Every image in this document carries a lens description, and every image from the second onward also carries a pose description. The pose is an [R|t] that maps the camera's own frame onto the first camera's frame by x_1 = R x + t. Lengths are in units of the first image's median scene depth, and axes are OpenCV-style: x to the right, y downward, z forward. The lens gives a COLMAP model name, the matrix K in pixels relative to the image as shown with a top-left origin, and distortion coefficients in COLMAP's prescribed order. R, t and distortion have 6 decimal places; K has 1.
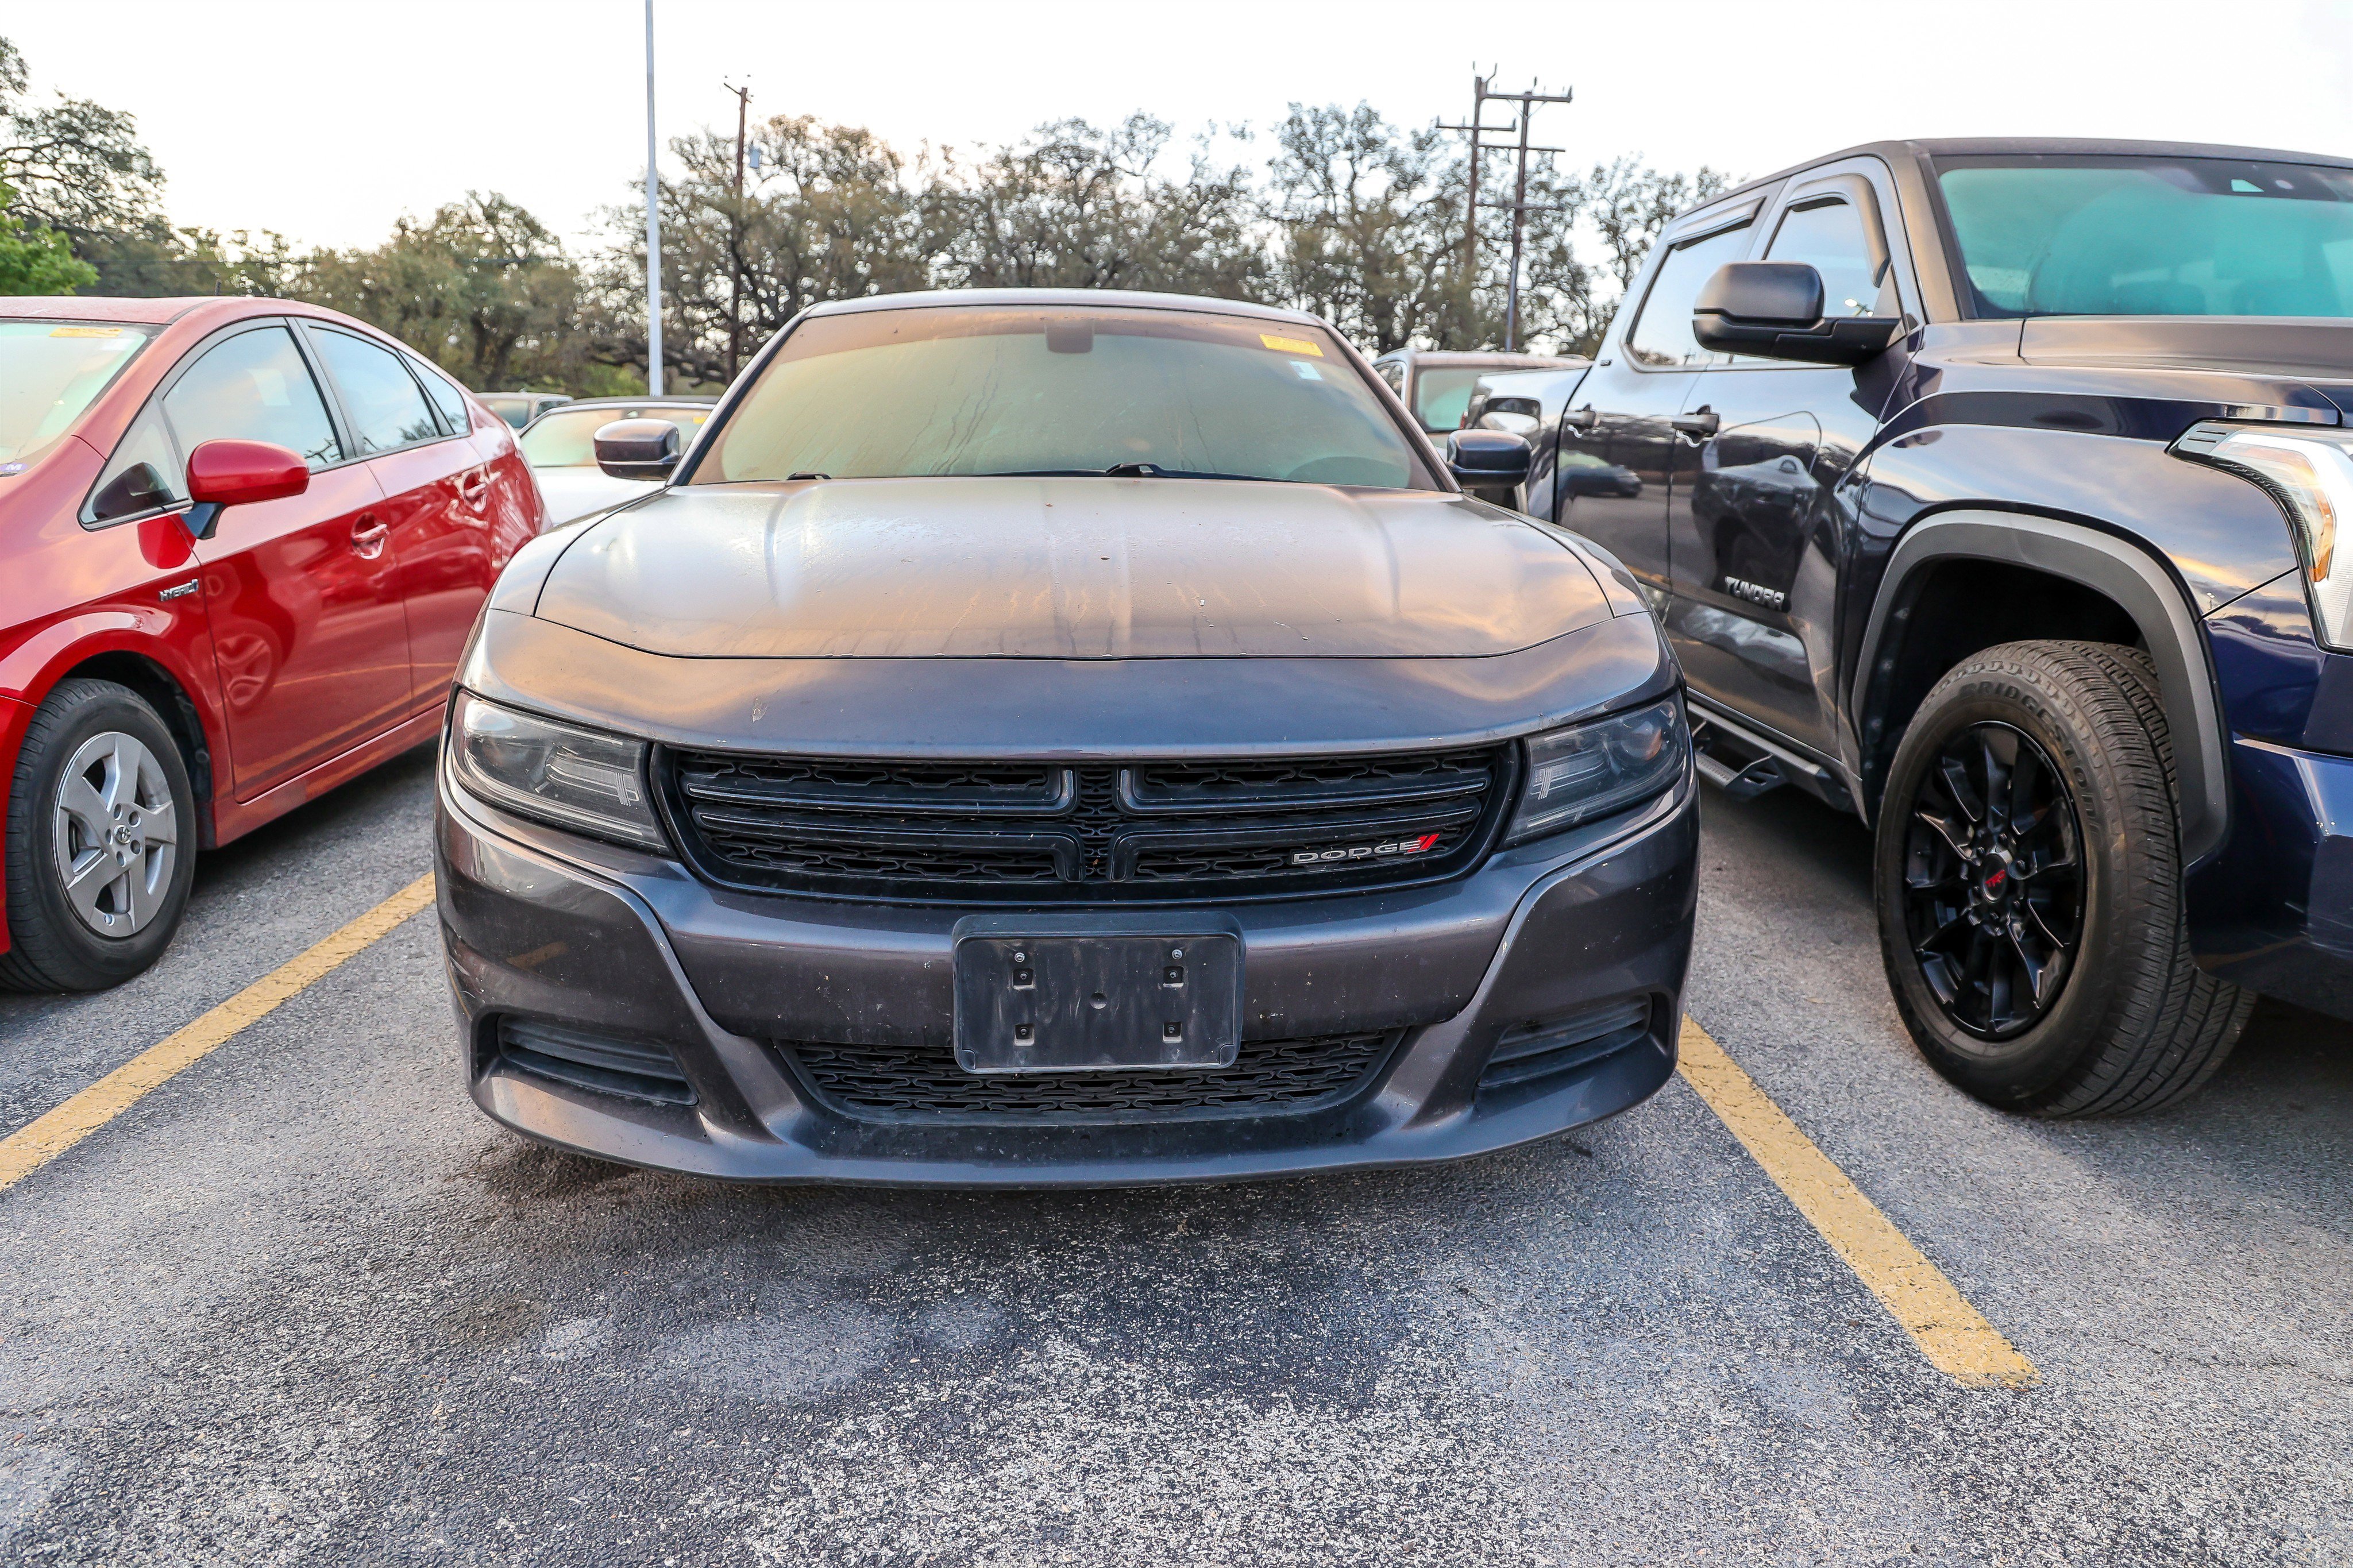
lens RADIAL K [[1600.0, 0, 1184.0], [0, 1600.0, 788.2], [0, 0, 1]] dist [-0.084125, 0.051183]
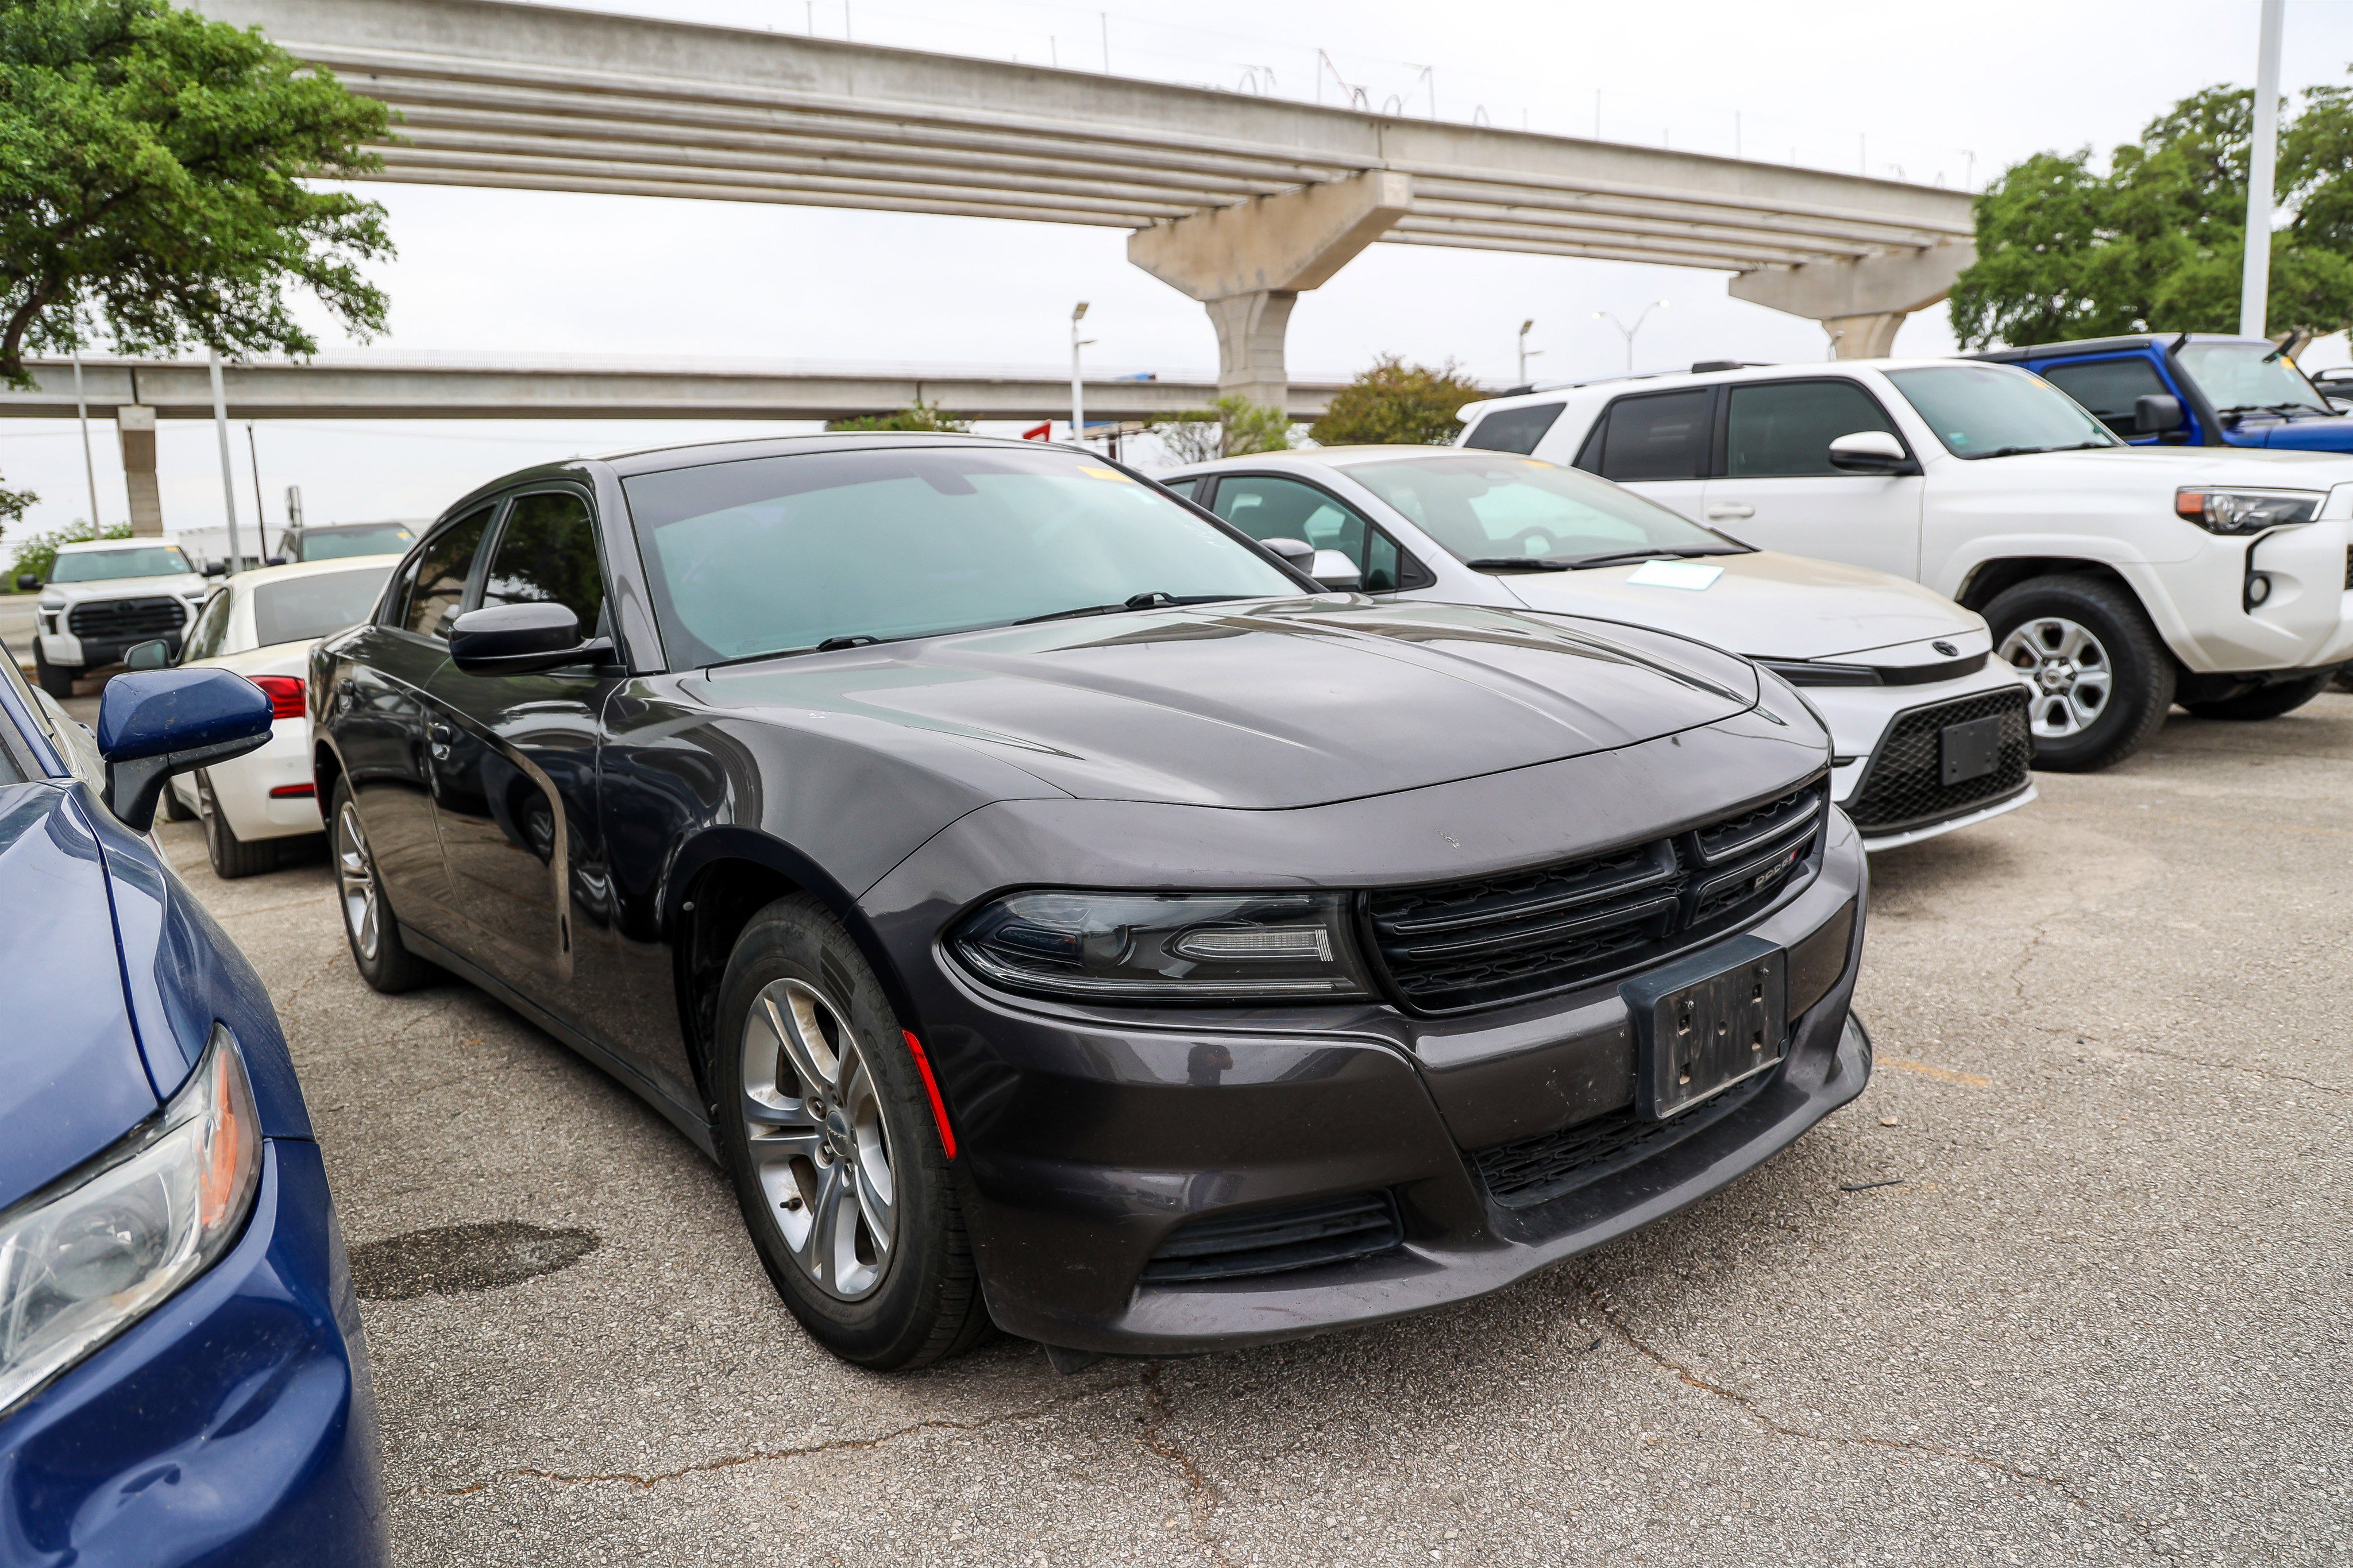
lens RADIAL K [[1600.0, 0, 1178.6], [0, 1600.0, 803.9], [0, 0, 1]] dist [-0.084125, 0.051183]
pose [[0.833958, -0.167490, 0.525795, -0.755952], [0.198539, 0.980089, -0.002696, -0.080855], [-0.514875, 0.106639, 0.850607, 0.157966]]
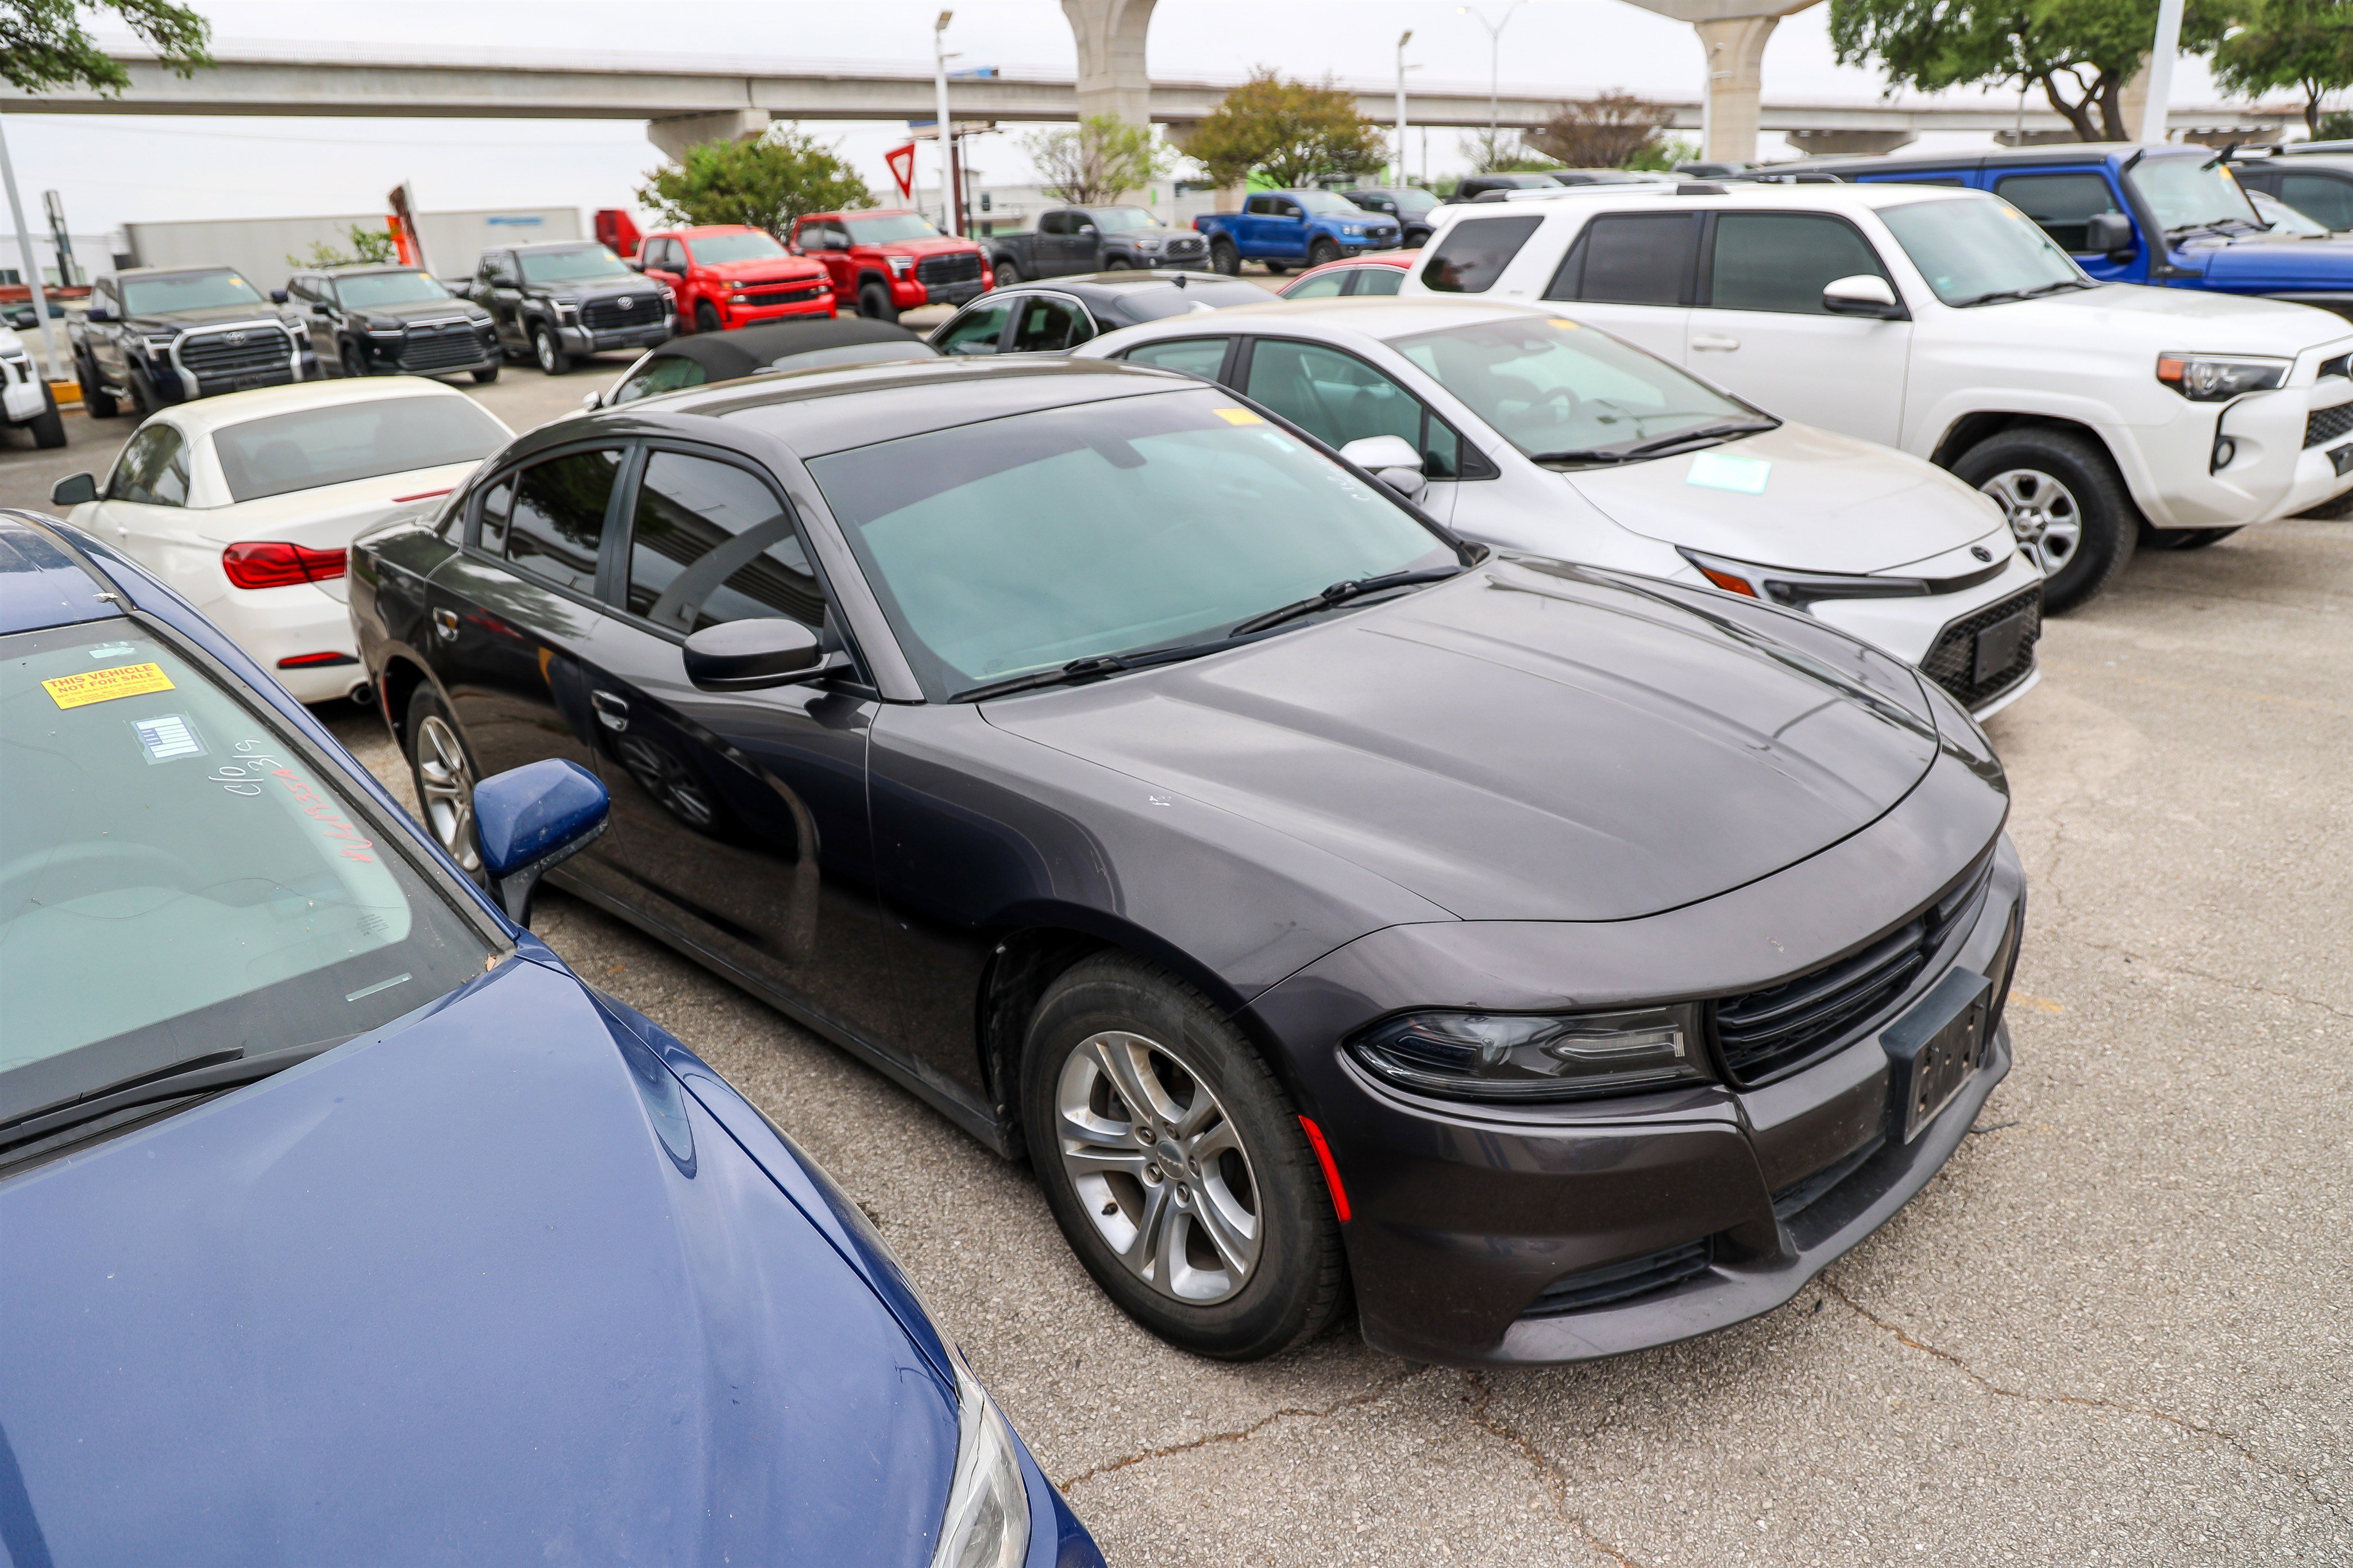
lens RADIAL K [[1600.0, 0, 1172.7], [0, 1600.0, 798.9], [0, 0, 1]] dist [-0.084125, 0.051183]
pose [[0.782465, -0.276287, 0.558045, -0.996734], [0.209129, 0.960723, 0.182421, -0.369196], [-0.586527, -0.026034, 0.809511, 0.235490]]
